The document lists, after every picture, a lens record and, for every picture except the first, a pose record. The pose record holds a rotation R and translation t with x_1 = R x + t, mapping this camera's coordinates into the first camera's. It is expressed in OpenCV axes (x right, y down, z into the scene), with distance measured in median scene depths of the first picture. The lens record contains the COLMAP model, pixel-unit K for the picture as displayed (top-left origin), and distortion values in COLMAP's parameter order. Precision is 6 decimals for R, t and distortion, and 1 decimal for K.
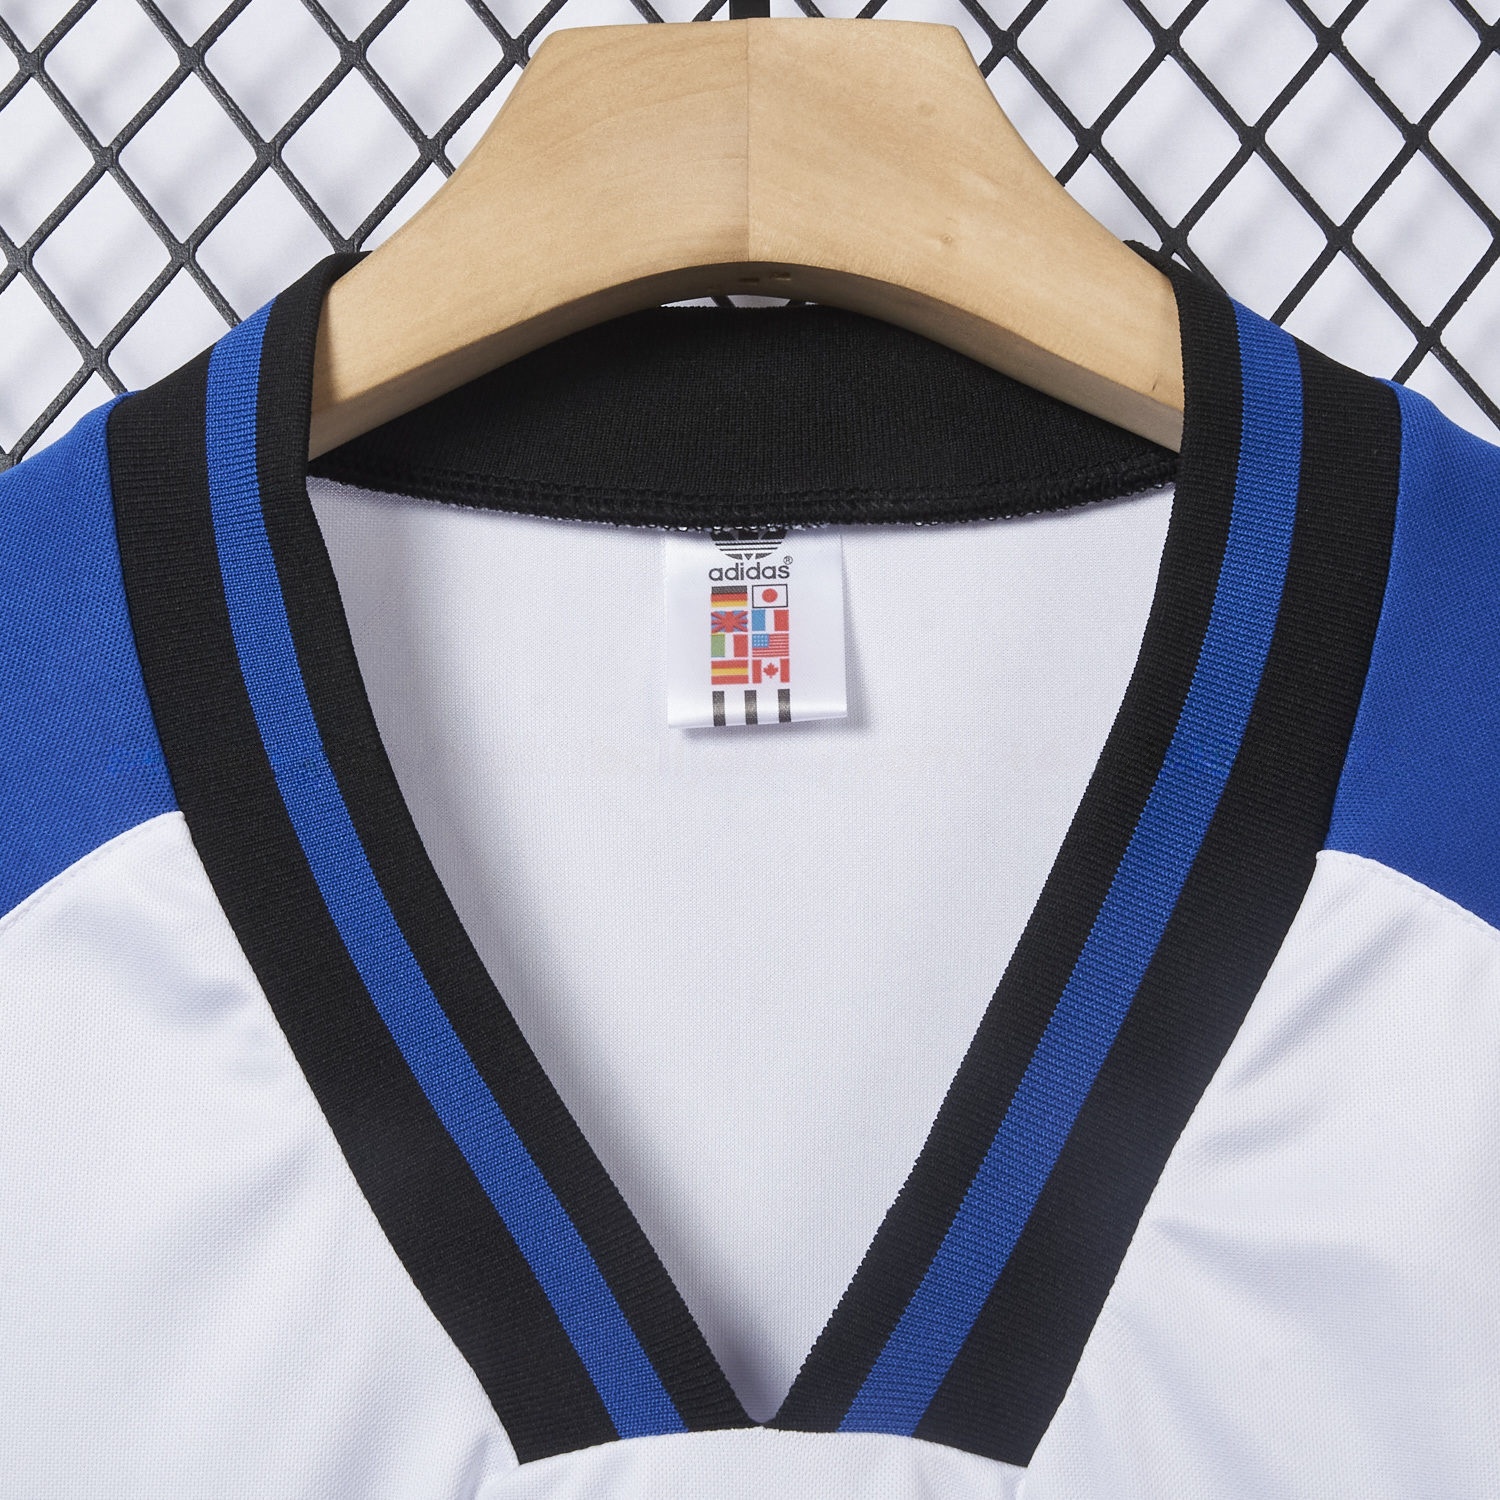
lens RADIAL K [[3529.9, 0, 750.0], [0, 3529.9, 750.0], [0, 0, 1]] dist [-0.084241, -0.217697]
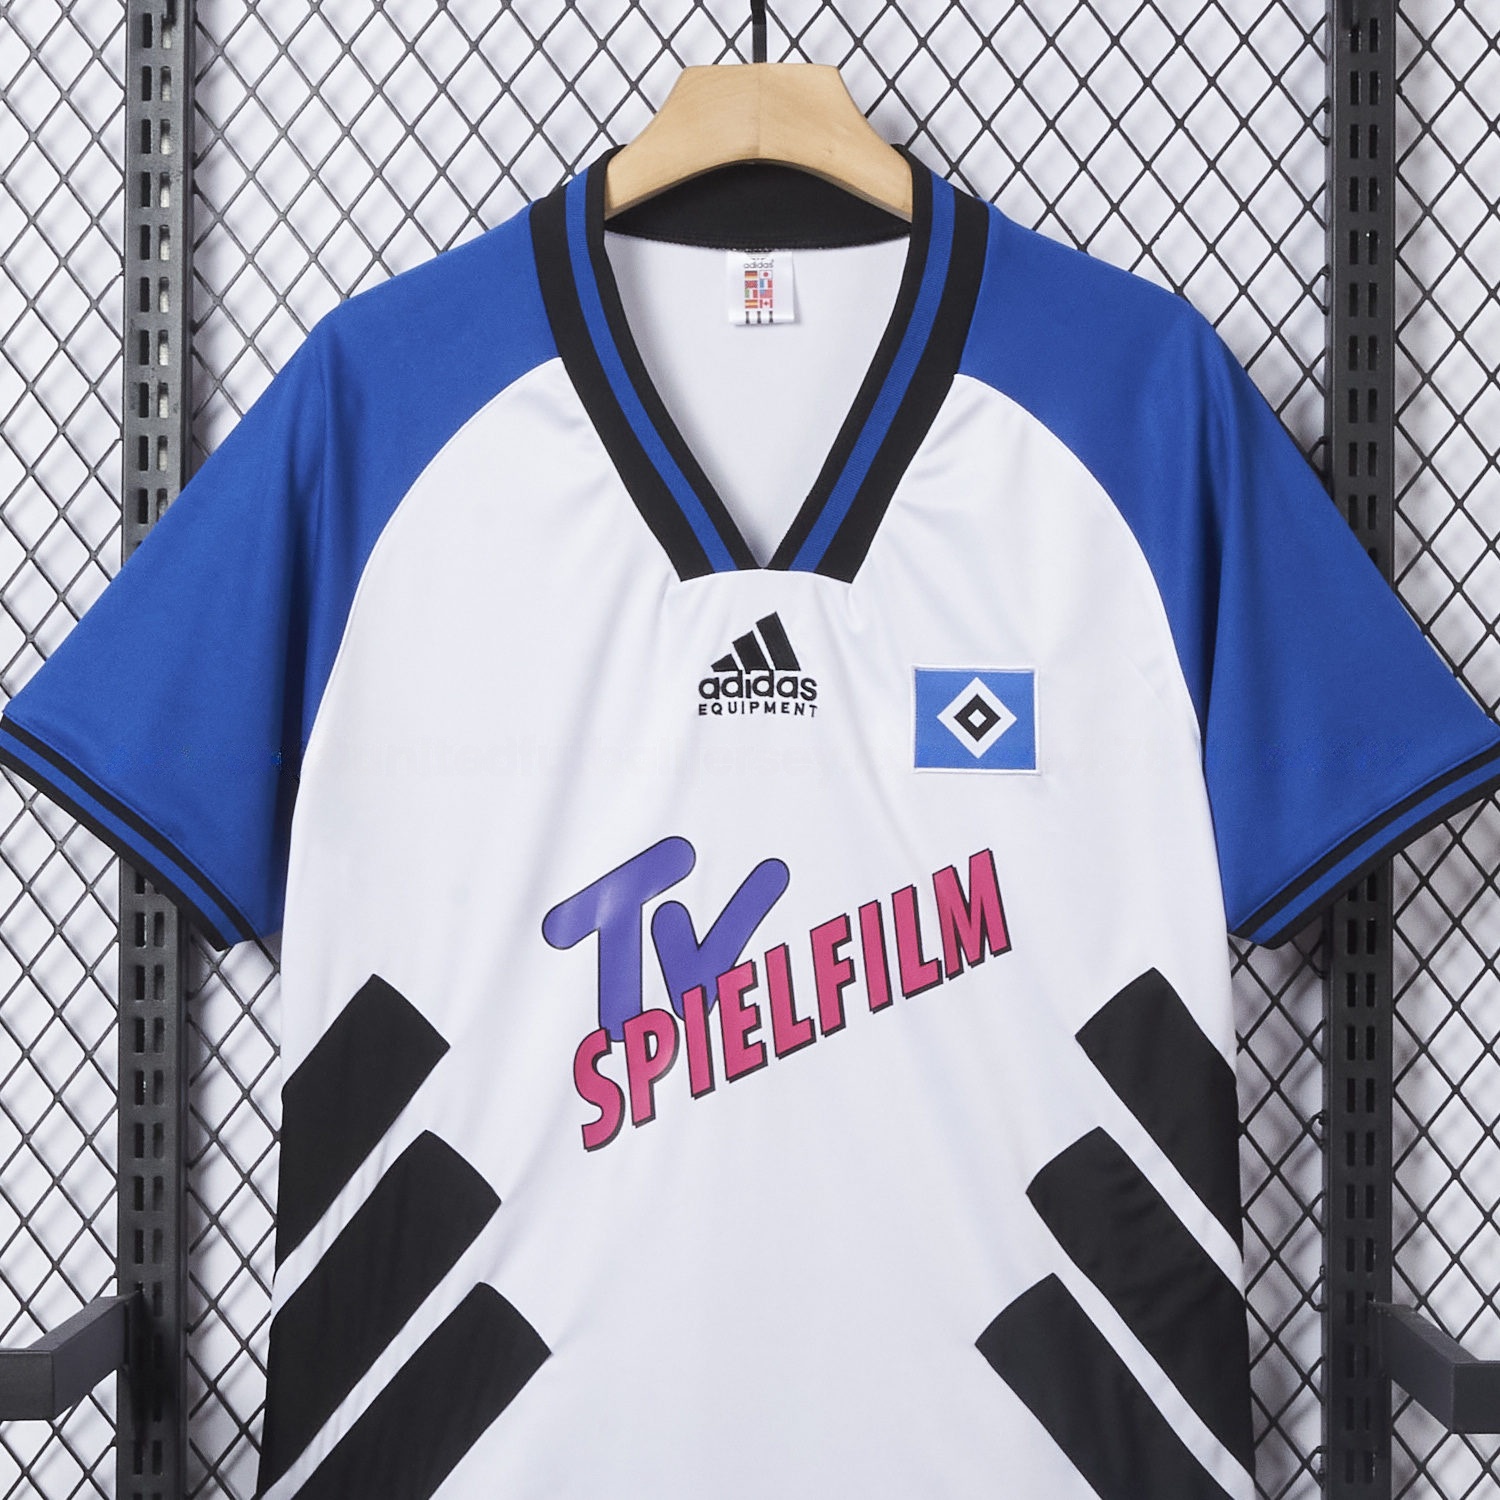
lens RADIAL K [[4471.1, 0, 750.0], [0, 4471.1, 750.0], [0, 0, 1]] dist [-0.017234, -0.074983]
pose [[0.999888, 0.001606, 0.014863, -0.059449], [-0.005068, 0.971763, 0.235906, -0.517671], [-0.014064, -0.235955, 0.971662, -2.548416]]
